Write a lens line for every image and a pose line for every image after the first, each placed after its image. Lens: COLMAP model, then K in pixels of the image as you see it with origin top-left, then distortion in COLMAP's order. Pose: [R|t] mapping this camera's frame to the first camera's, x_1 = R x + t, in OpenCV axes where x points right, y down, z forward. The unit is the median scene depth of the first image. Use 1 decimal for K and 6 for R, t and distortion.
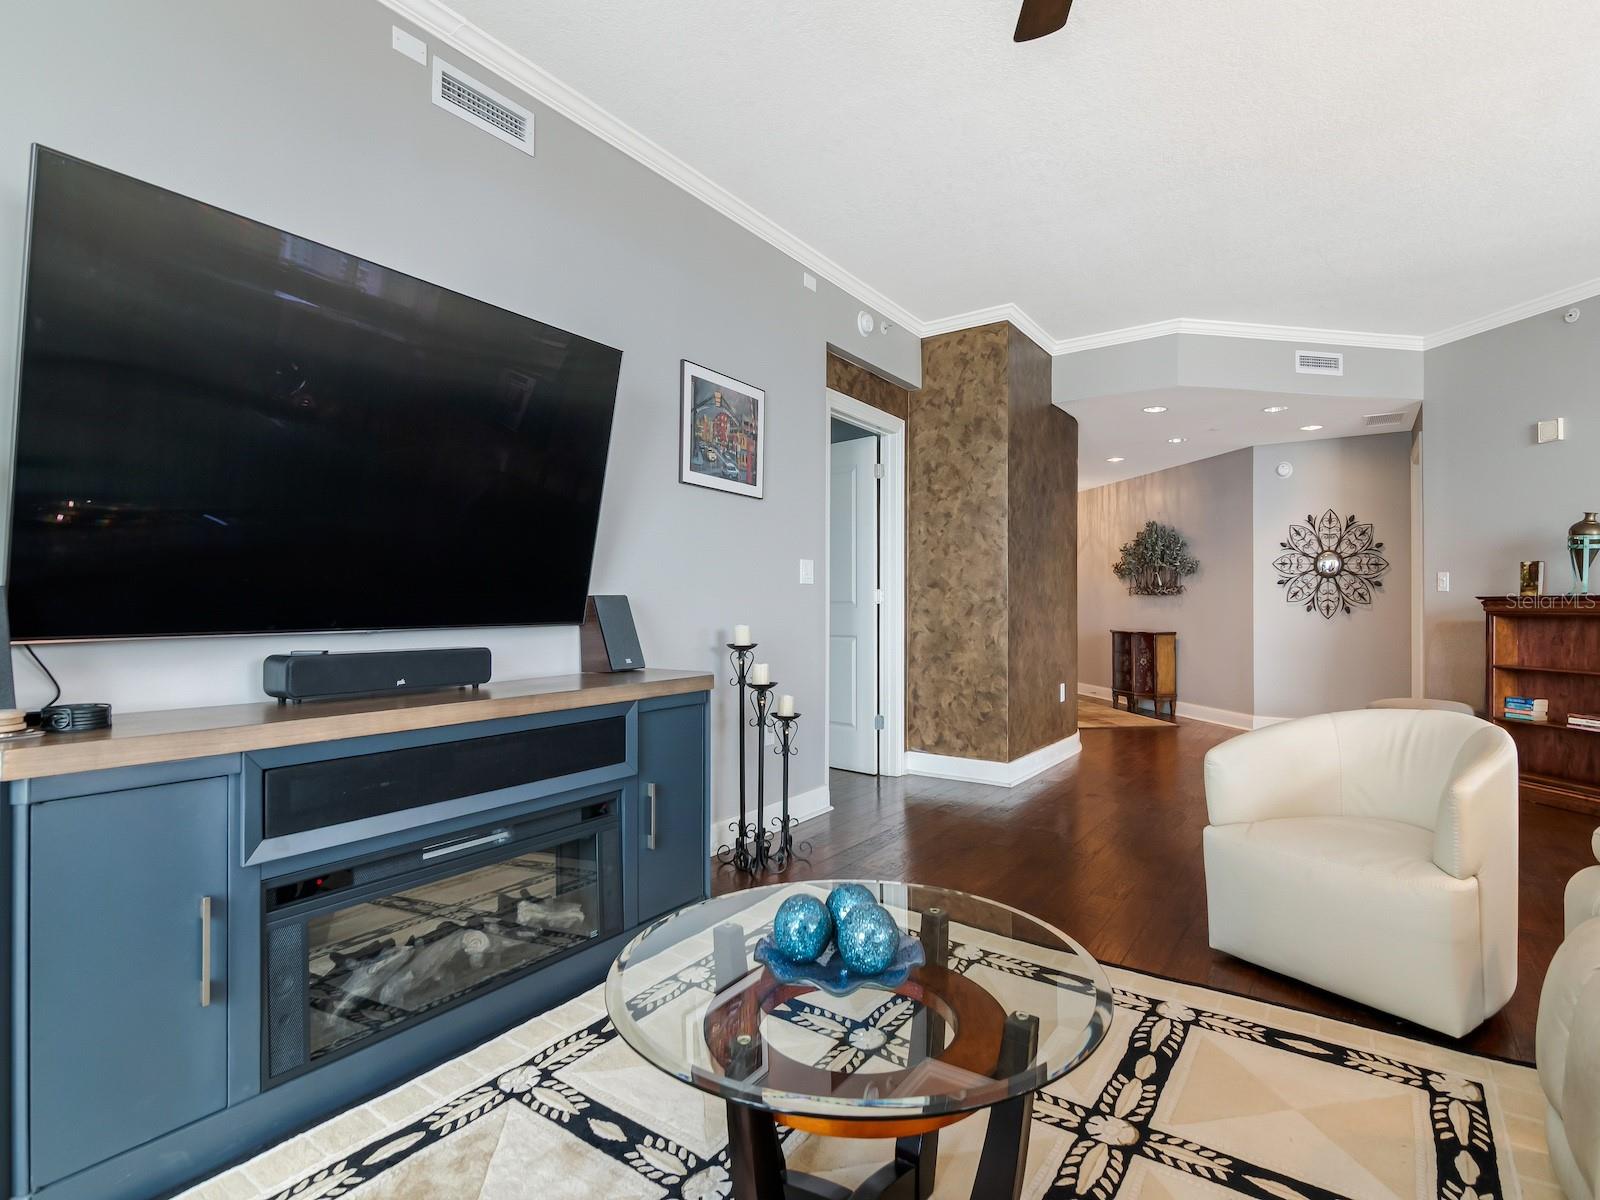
lens RADIAL K [[812.9, 0, 795.1], [0, 812.9, 596.8], [0, 0, 1]] dist [0.002440, 0.000823]
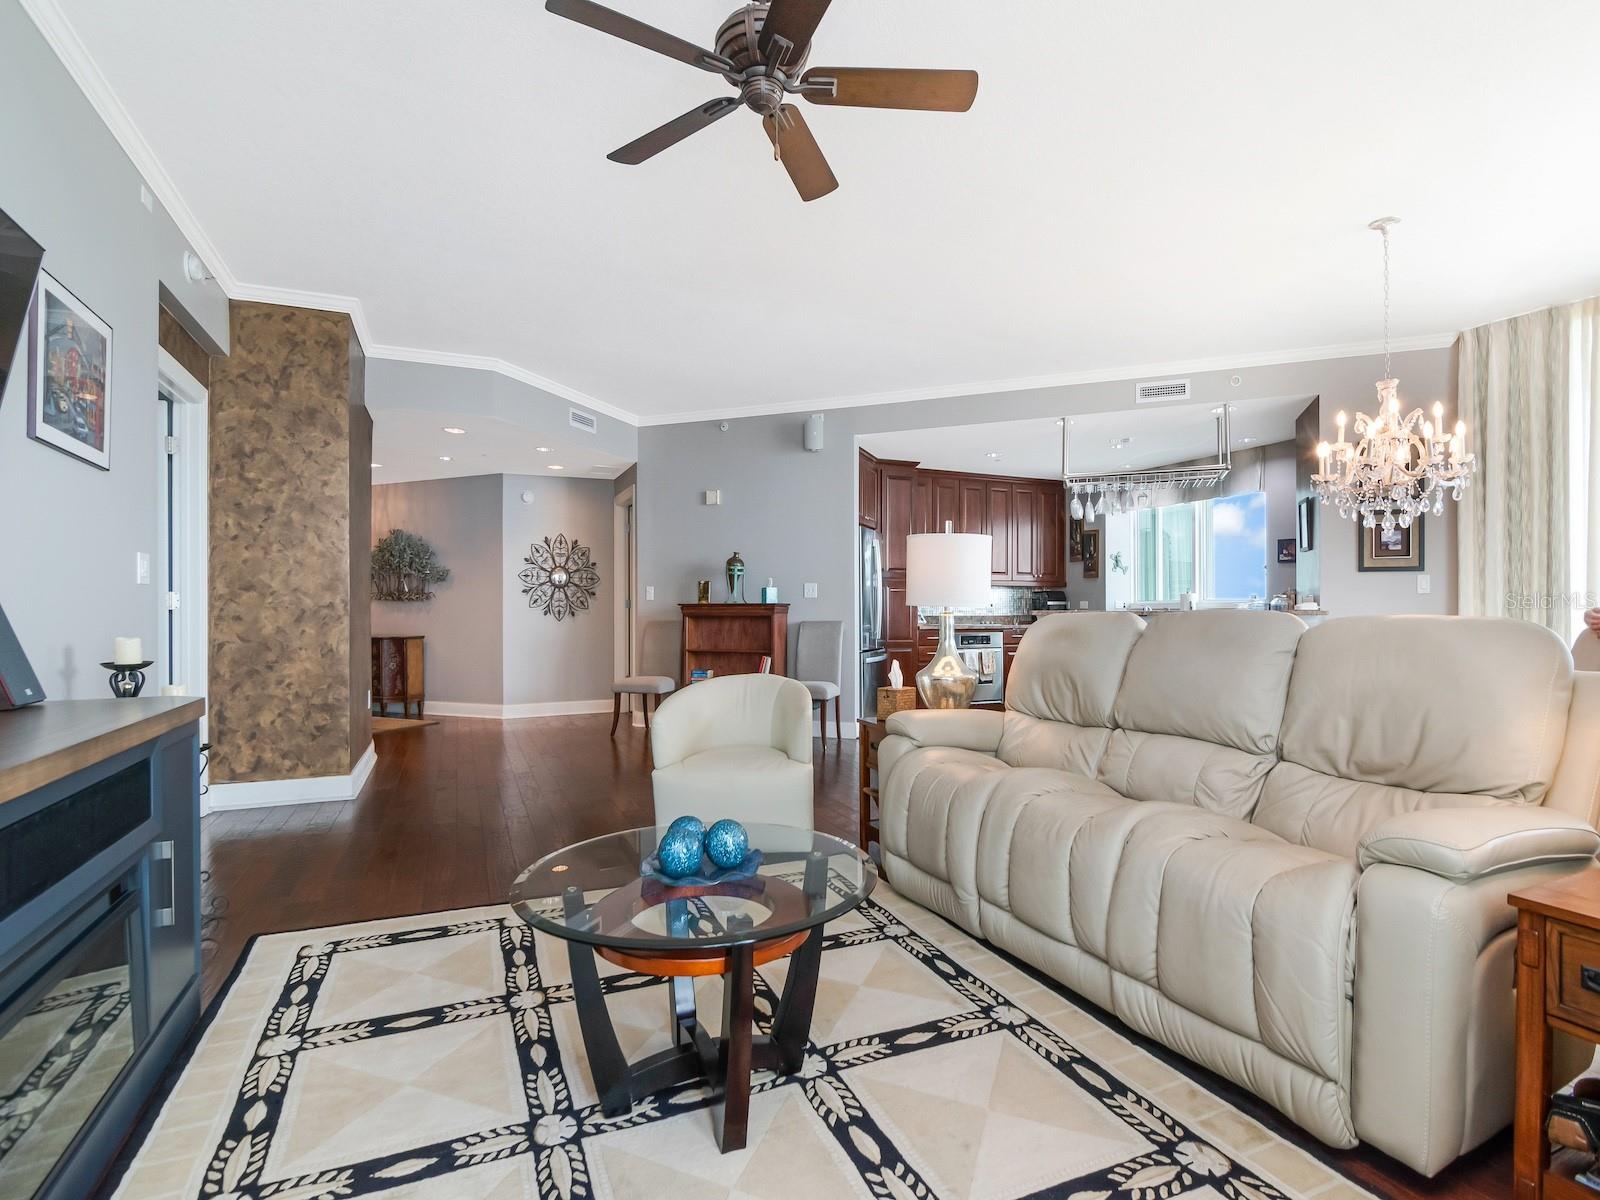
lens RADIAL K [[812.9, 0, 804.9], [0, 812.9, 607.2], [0, 0, 1]] dist [0.002440, 0.000823]
pose [[0.512591, -0.000027, 0.858633, -0.277714], [-0.004636, 0.999985, 0.002799, 0.001050], [-0.858620, -0.005415, 0.512584, 0.043214]]
